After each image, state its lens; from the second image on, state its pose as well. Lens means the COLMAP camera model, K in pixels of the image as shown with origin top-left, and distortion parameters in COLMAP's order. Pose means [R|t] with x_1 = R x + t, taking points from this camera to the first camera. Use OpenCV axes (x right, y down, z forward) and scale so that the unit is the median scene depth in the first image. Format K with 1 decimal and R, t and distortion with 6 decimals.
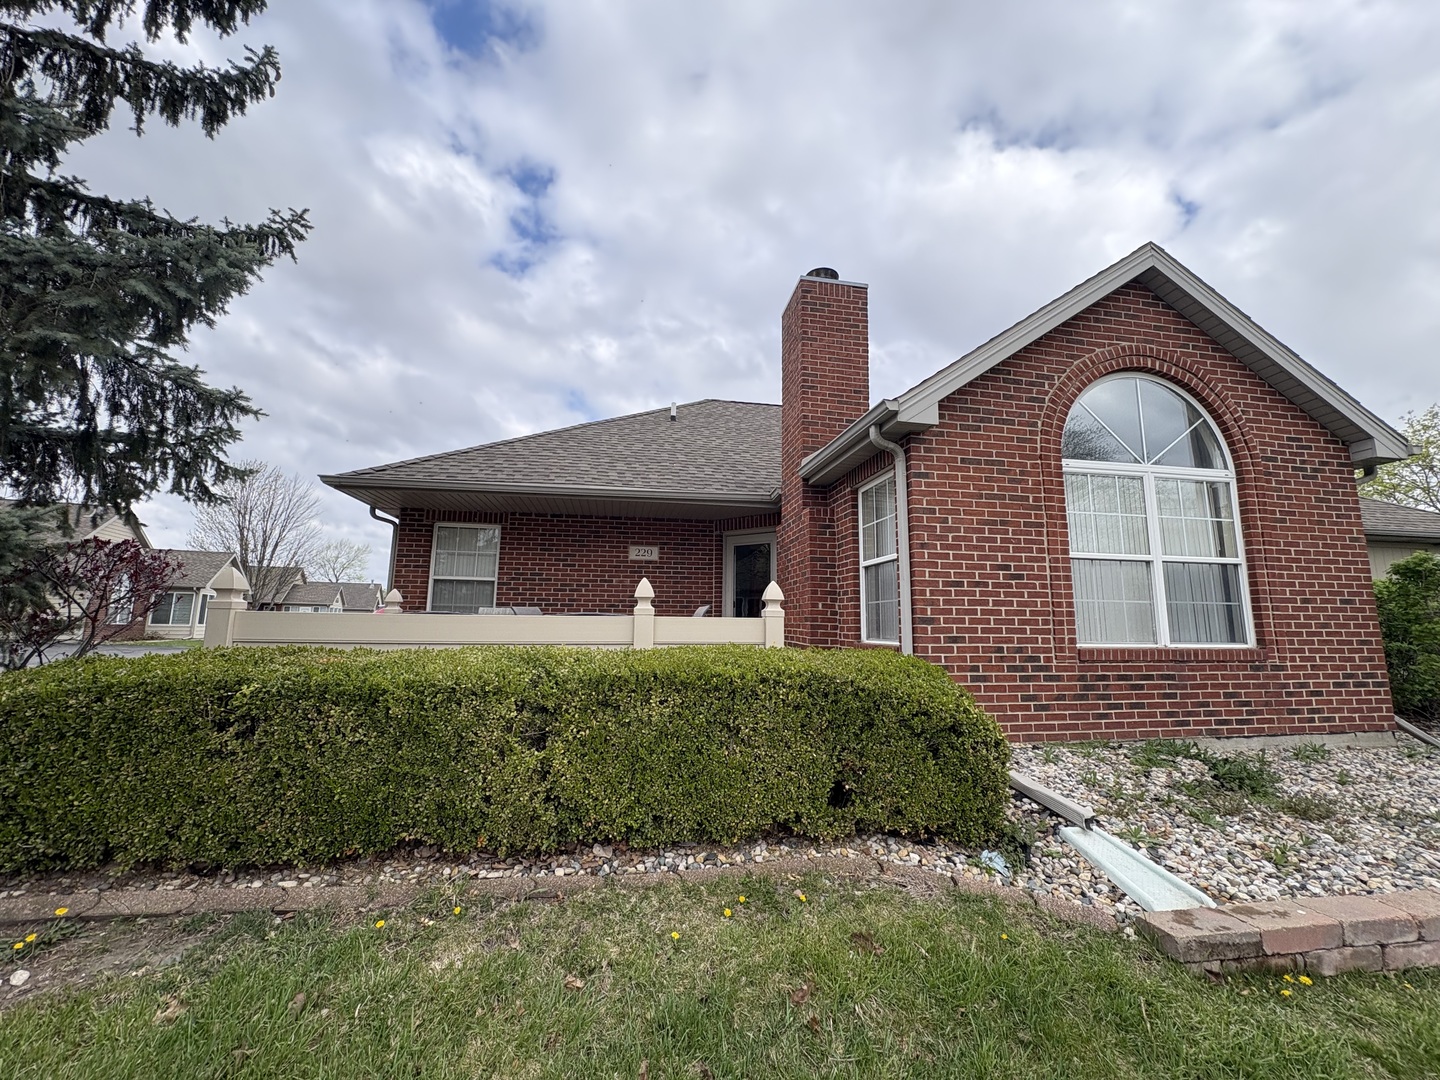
lens RADIAL K [[572.2, 0, 720.3], [0, 572.2, 537.9], [0, 0, 1]] dist [-0.001978, 0.000325]
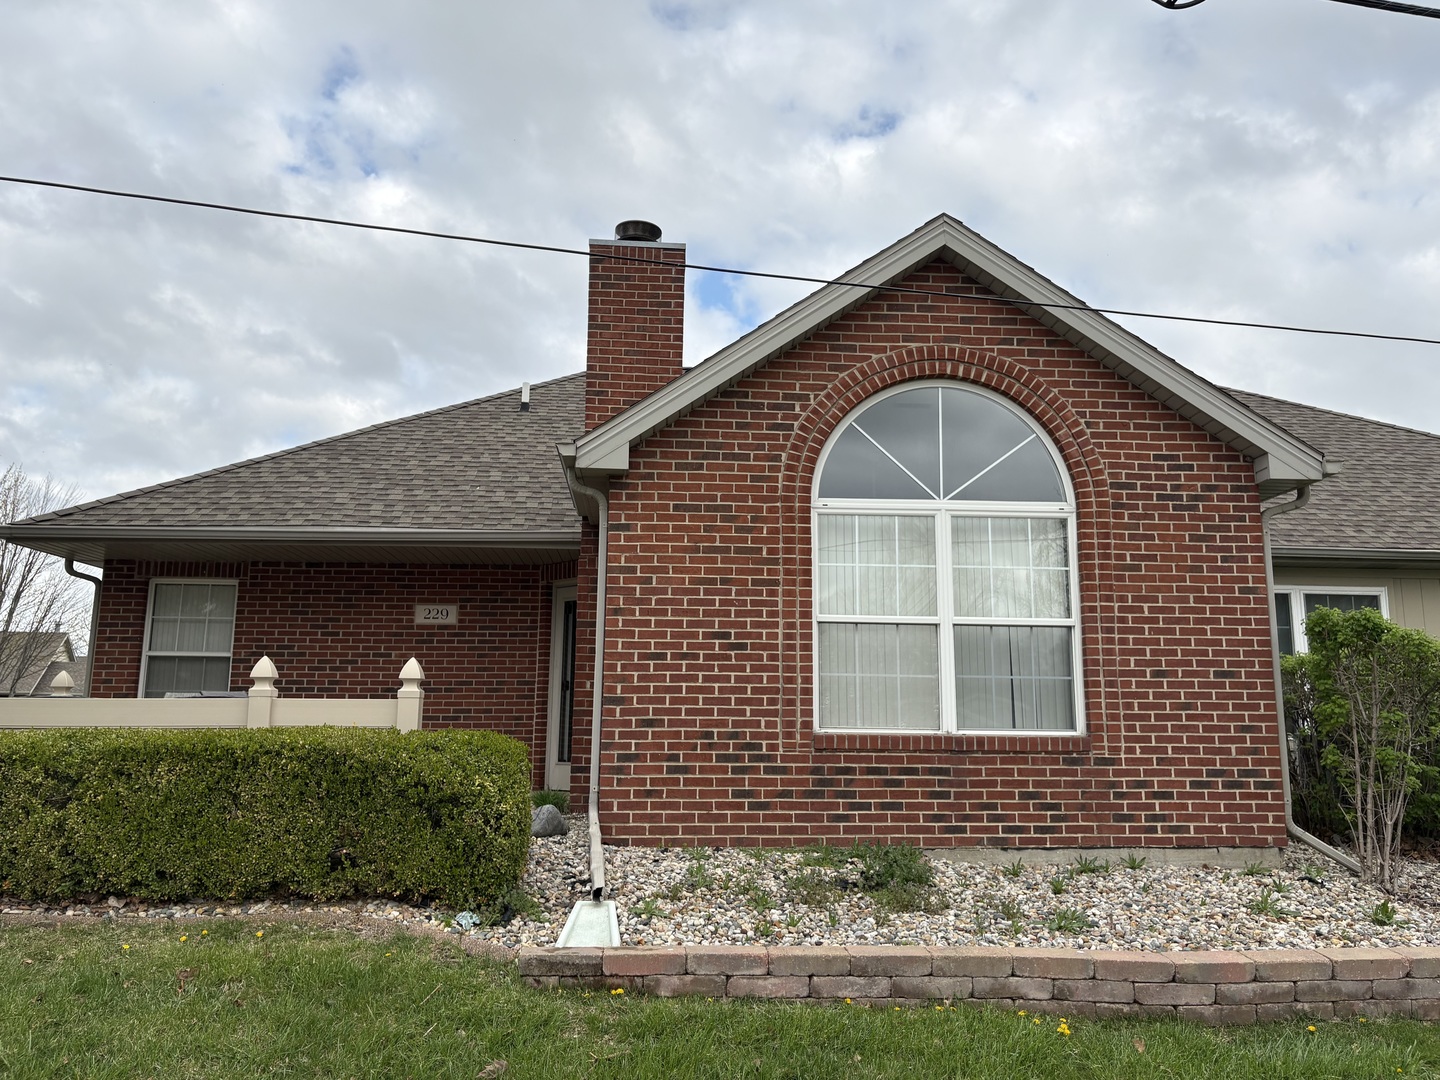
lens RADIAL K [[1098.1, 0, 720.0], [0, 1098.1, 540.0], [0, 0, 1]] dist [0.060588, -0.070610]
pose [[0.993579, -0.023366, -0.110699, 0.634509], [0.021098, 0.999544, -0.021614, -0.049229], [0.111154, 0.019140, 0.993619, -0.546440]]
